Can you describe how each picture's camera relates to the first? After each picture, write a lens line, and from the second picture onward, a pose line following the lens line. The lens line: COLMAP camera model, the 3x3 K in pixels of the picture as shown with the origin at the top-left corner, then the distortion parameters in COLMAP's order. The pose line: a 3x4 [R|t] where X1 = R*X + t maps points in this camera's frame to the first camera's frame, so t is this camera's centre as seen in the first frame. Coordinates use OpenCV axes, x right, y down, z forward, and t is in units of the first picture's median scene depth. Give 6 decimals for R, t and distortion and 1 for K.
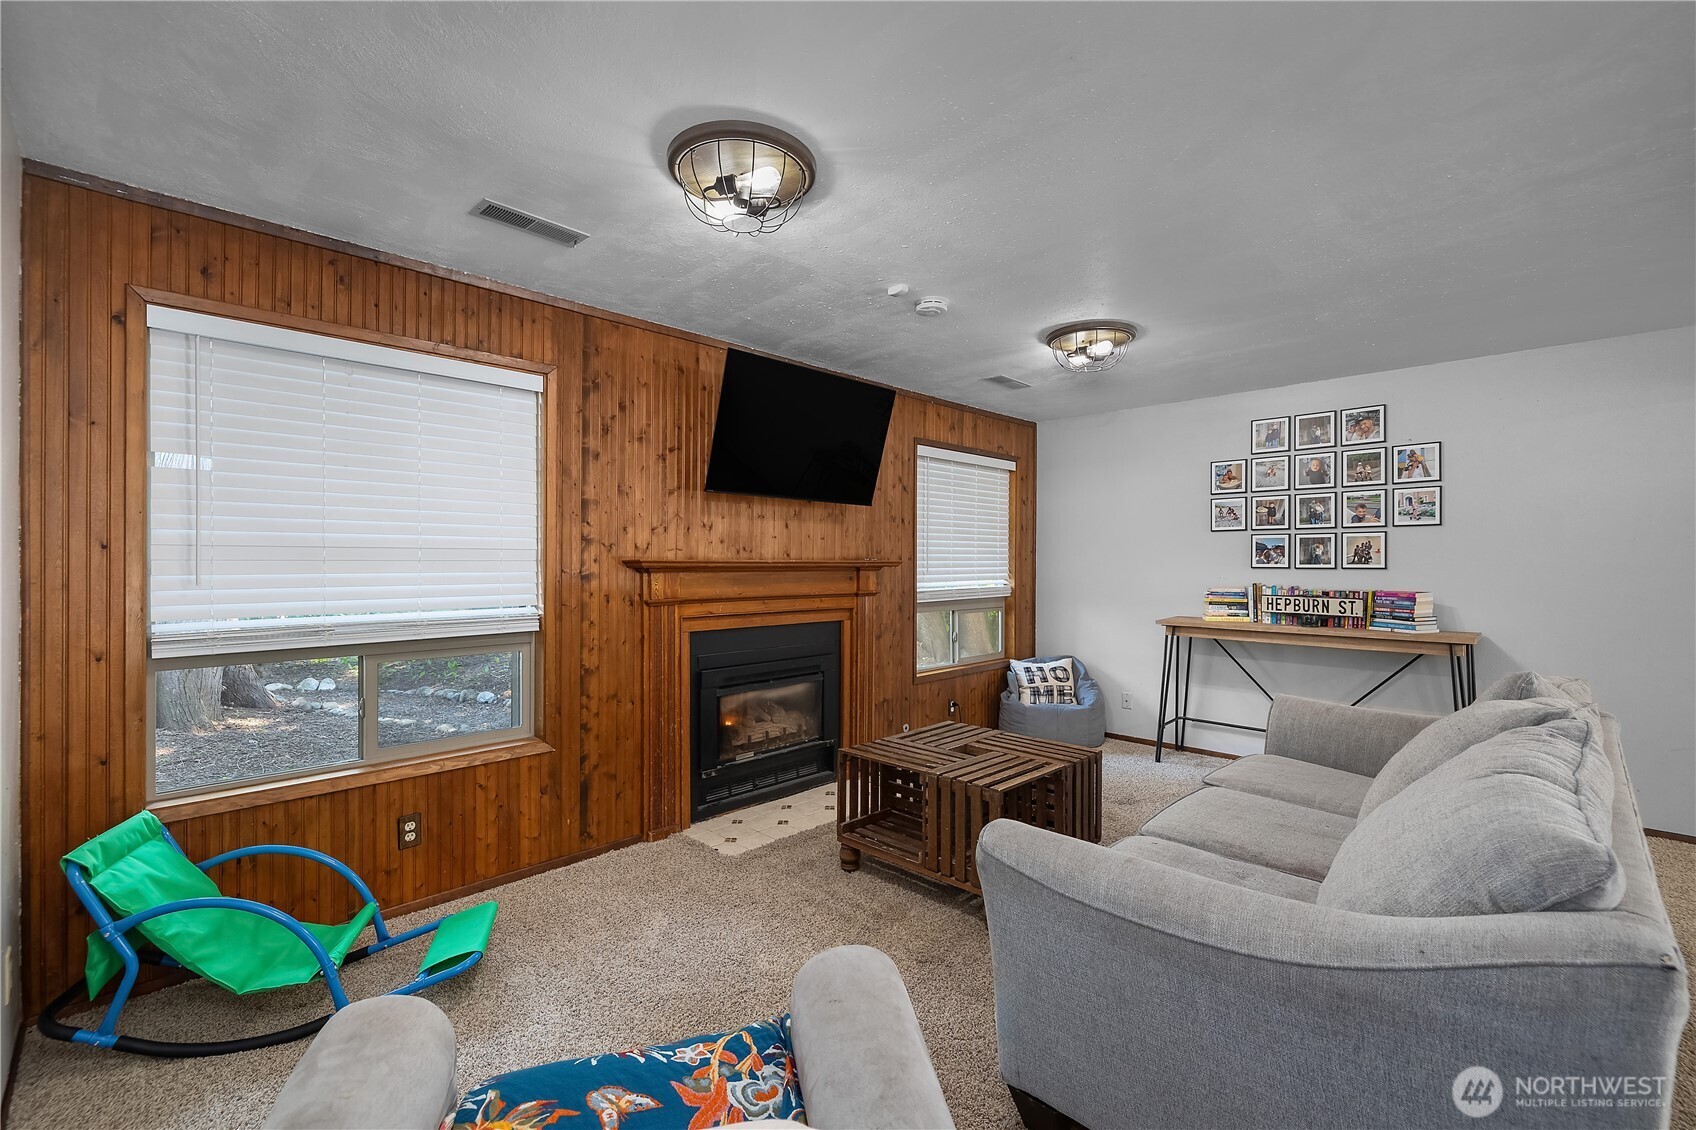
lens RADIAL K [[731.1, 0, 850.6], [0, 731.1, 563.3], [0, 0, 1]] dist [-0.002914, 0.000497]
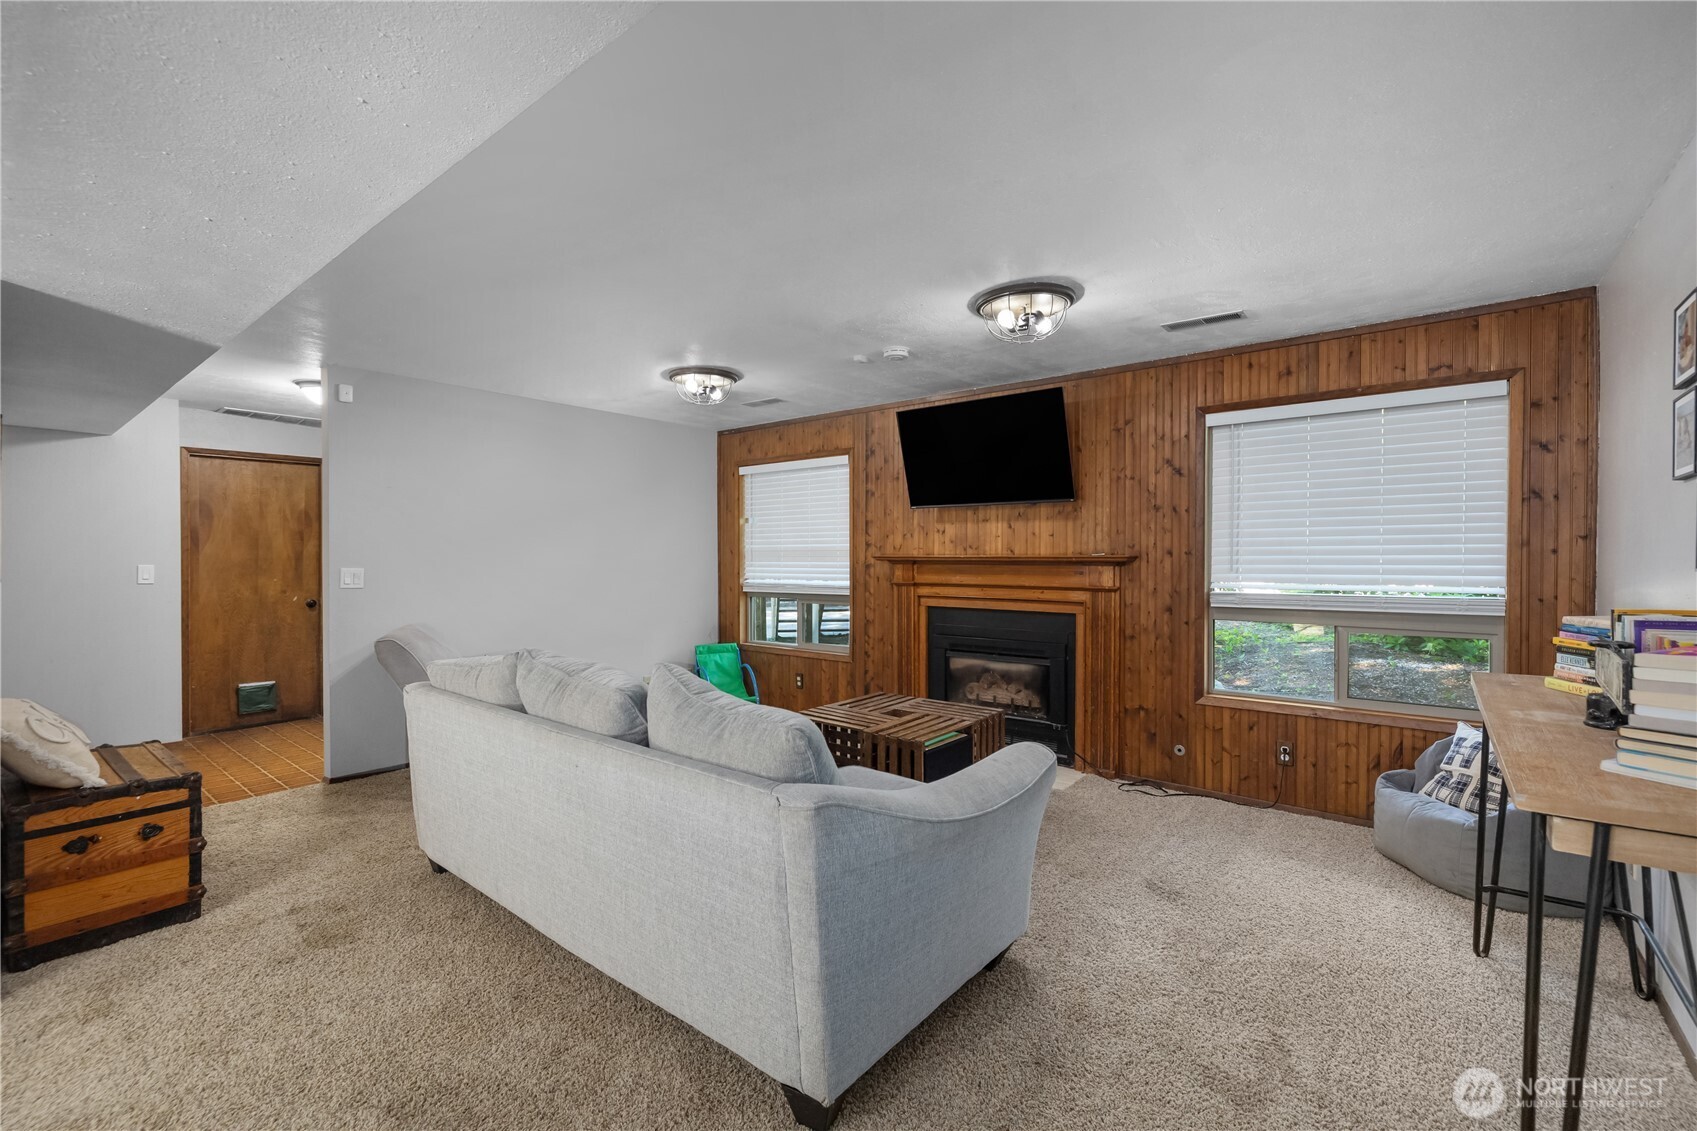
lens RADIAL K [[731.6, 0, 851.3], [0, 731.6, 563.2], [0, 0, 1]] dist [-0.002914, 0.000497]
pose [[0.099912, 0.010846, -0.994937, 1.201902], [0.002239, 0.999936, 0.011126, -0.006534], [0.994994, -0.003339, 0.099881, 0.715121]]
